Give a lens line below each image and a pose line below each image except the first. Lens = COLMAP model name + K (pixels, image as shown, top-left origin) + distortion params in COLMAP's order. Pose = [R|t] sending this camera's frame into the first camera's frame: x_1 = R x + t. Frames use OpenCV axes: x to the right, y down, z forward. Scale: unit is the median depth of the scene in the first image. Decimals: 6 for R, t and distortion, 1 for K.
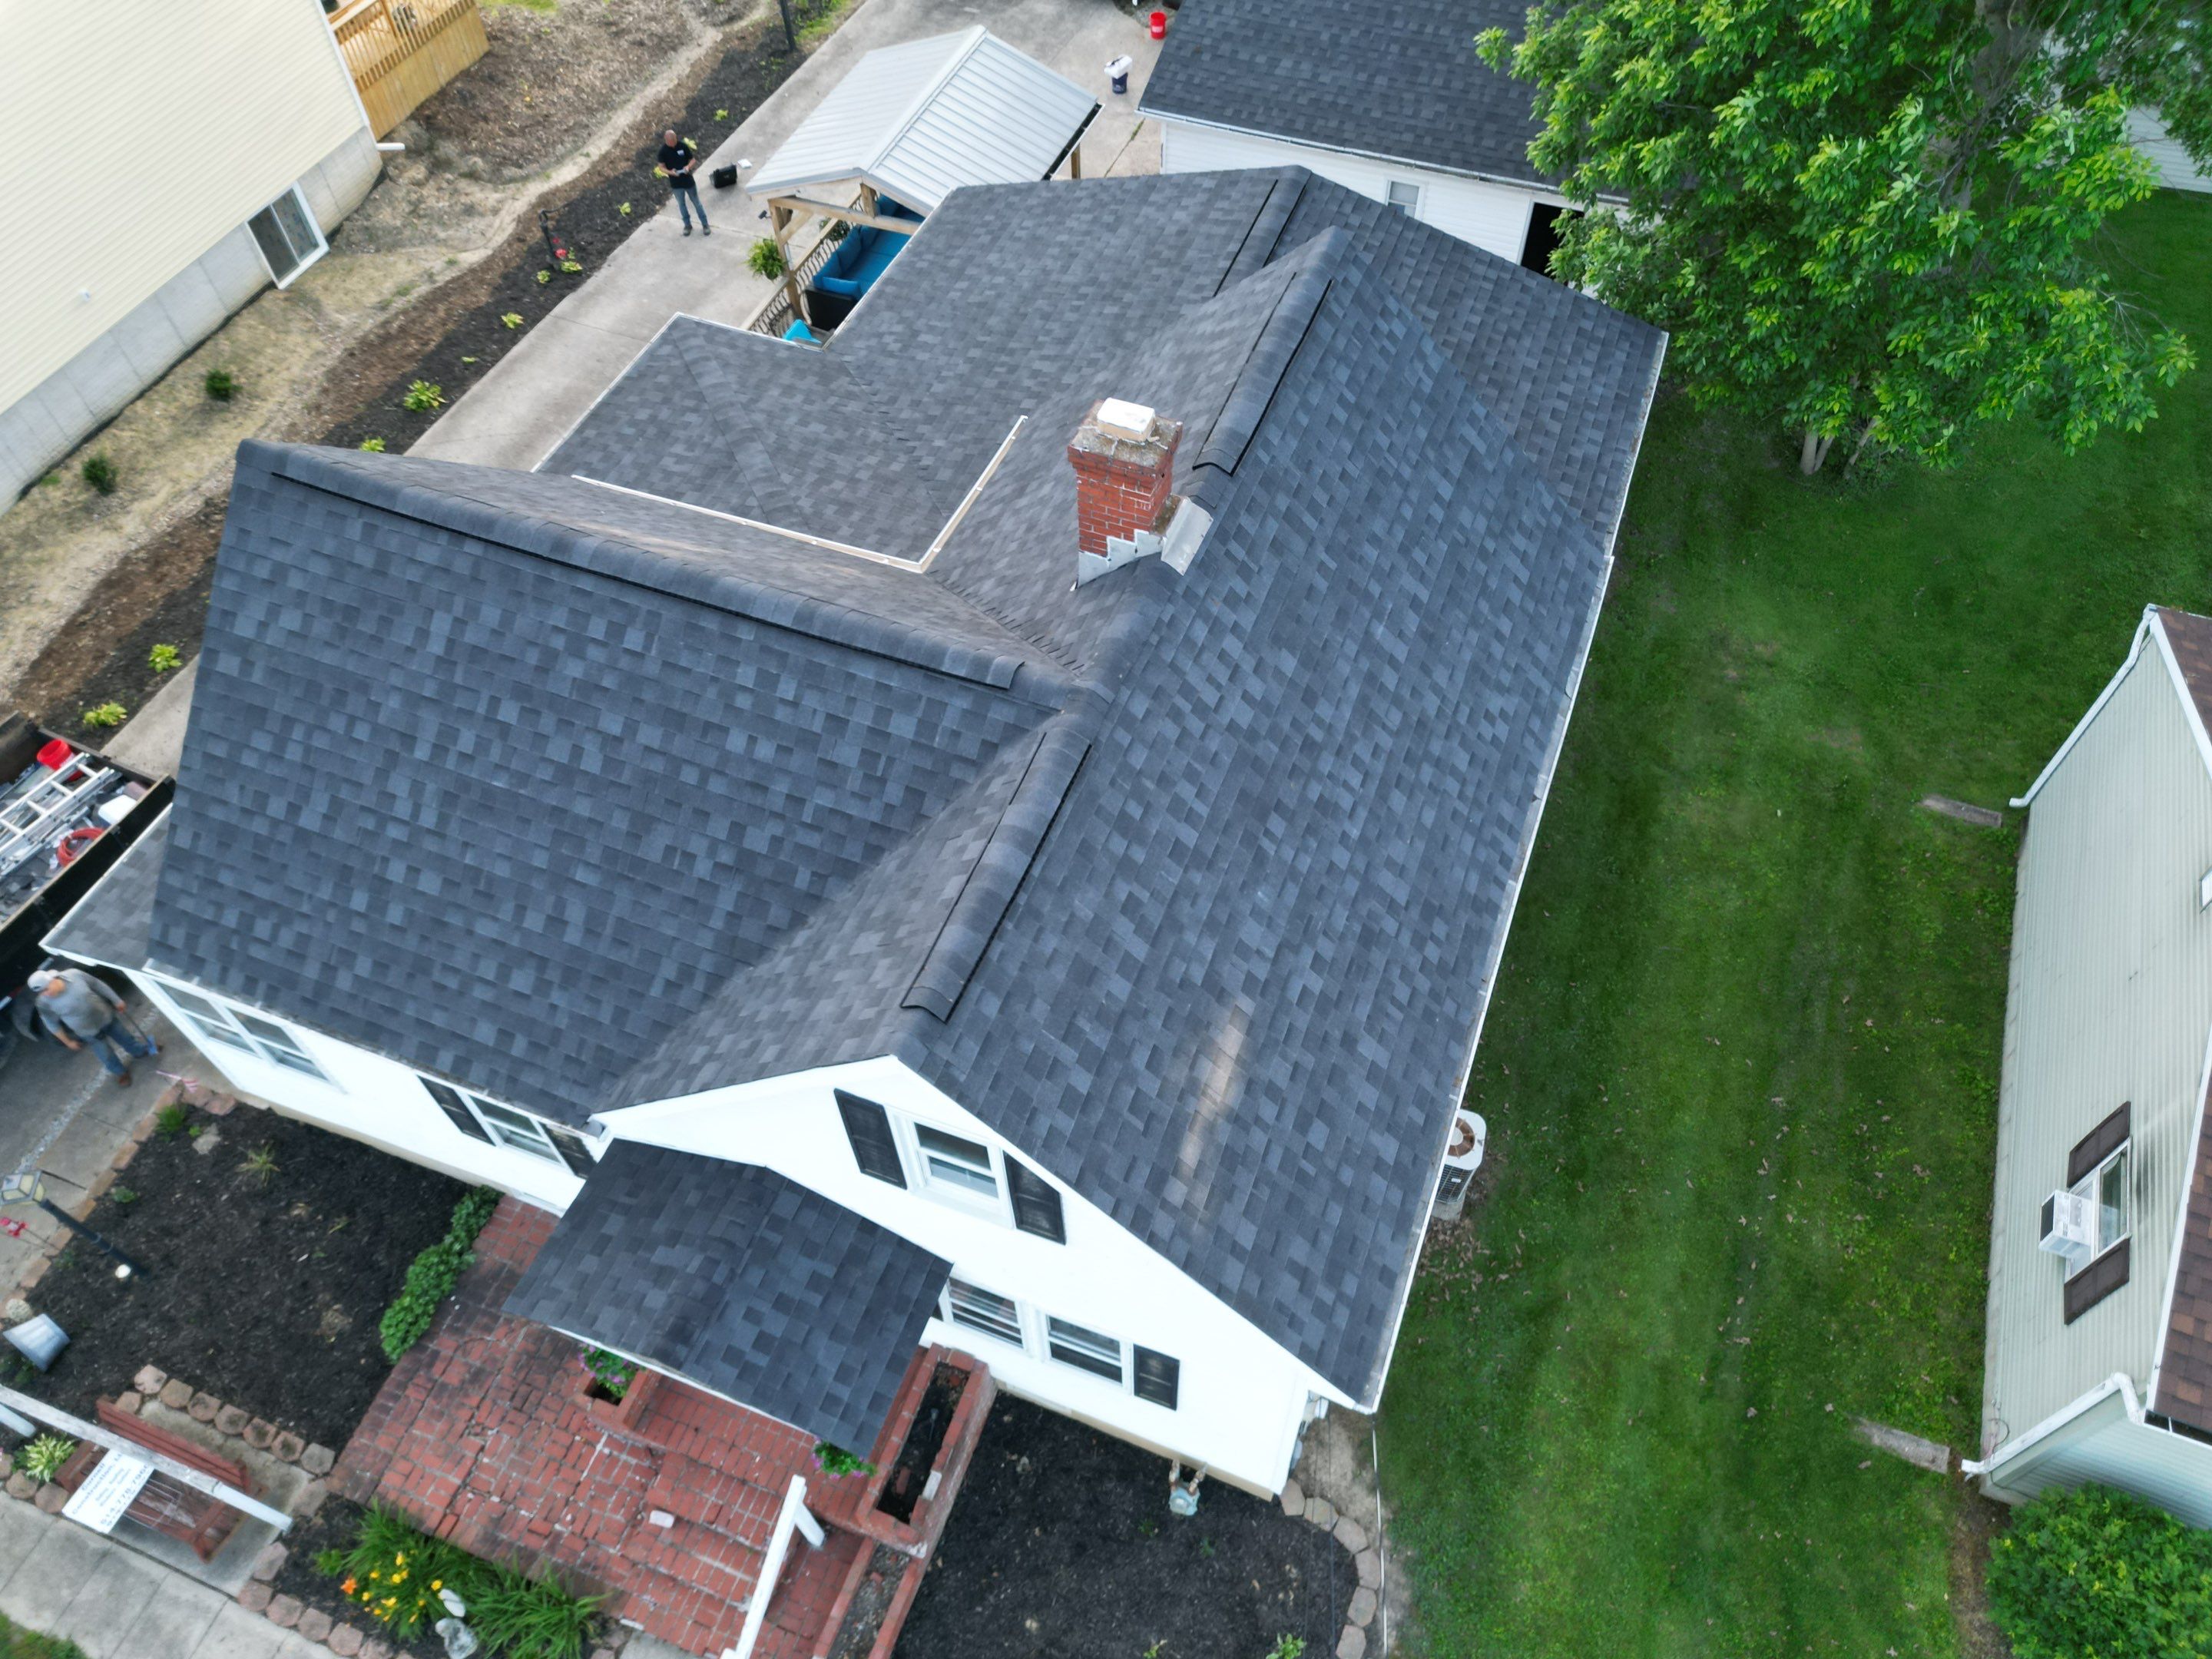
lens RADIAL K [[1557.4, 0, 1128.6], [0, 1557.4, 841.1], [0, 0, 1]] dist [0.072954, -0.083346]
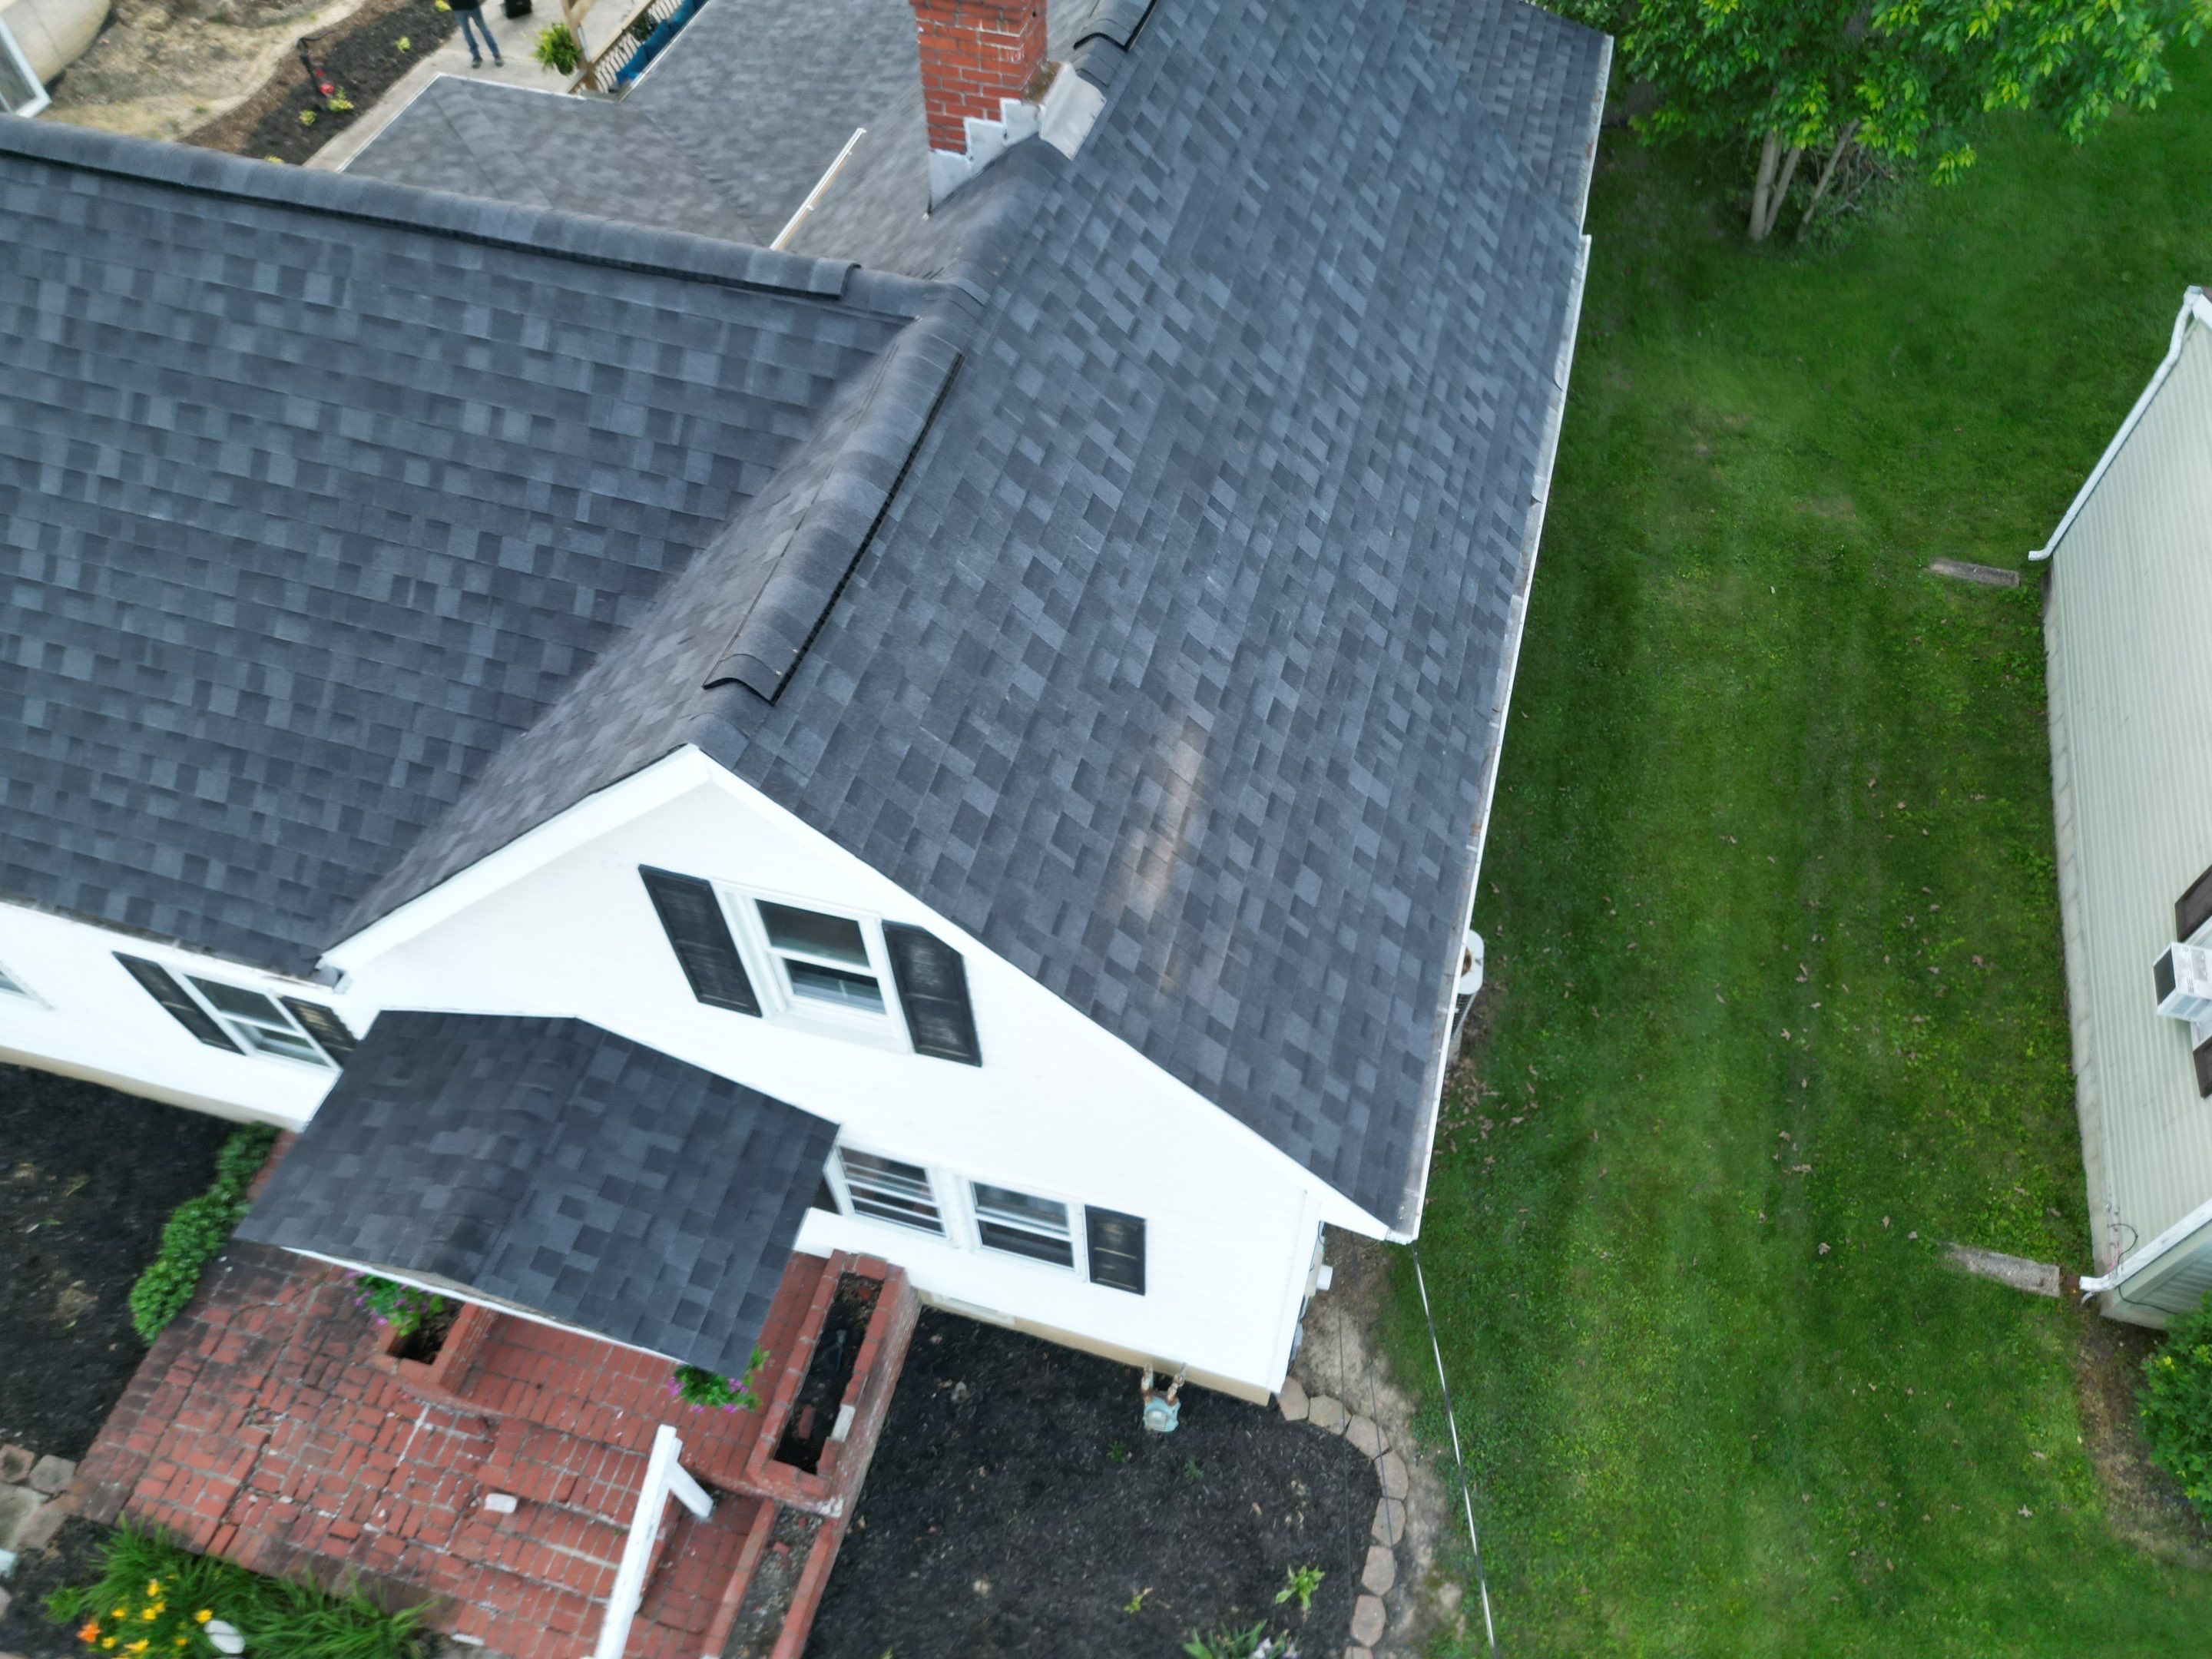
lens RADIAL K [[1562.5, 0, 1131.4], [0, 1562.5, 834.9], [0, 0, 1]] dist [0.073681, -0.078379]
pose [[0.995450, -0.076470, 0.056845, -0.003142], [0.076003, 0.997054, 0.010332, 0.111622], [-0.057468, -0.005964, 0.998330, 0.192012]]
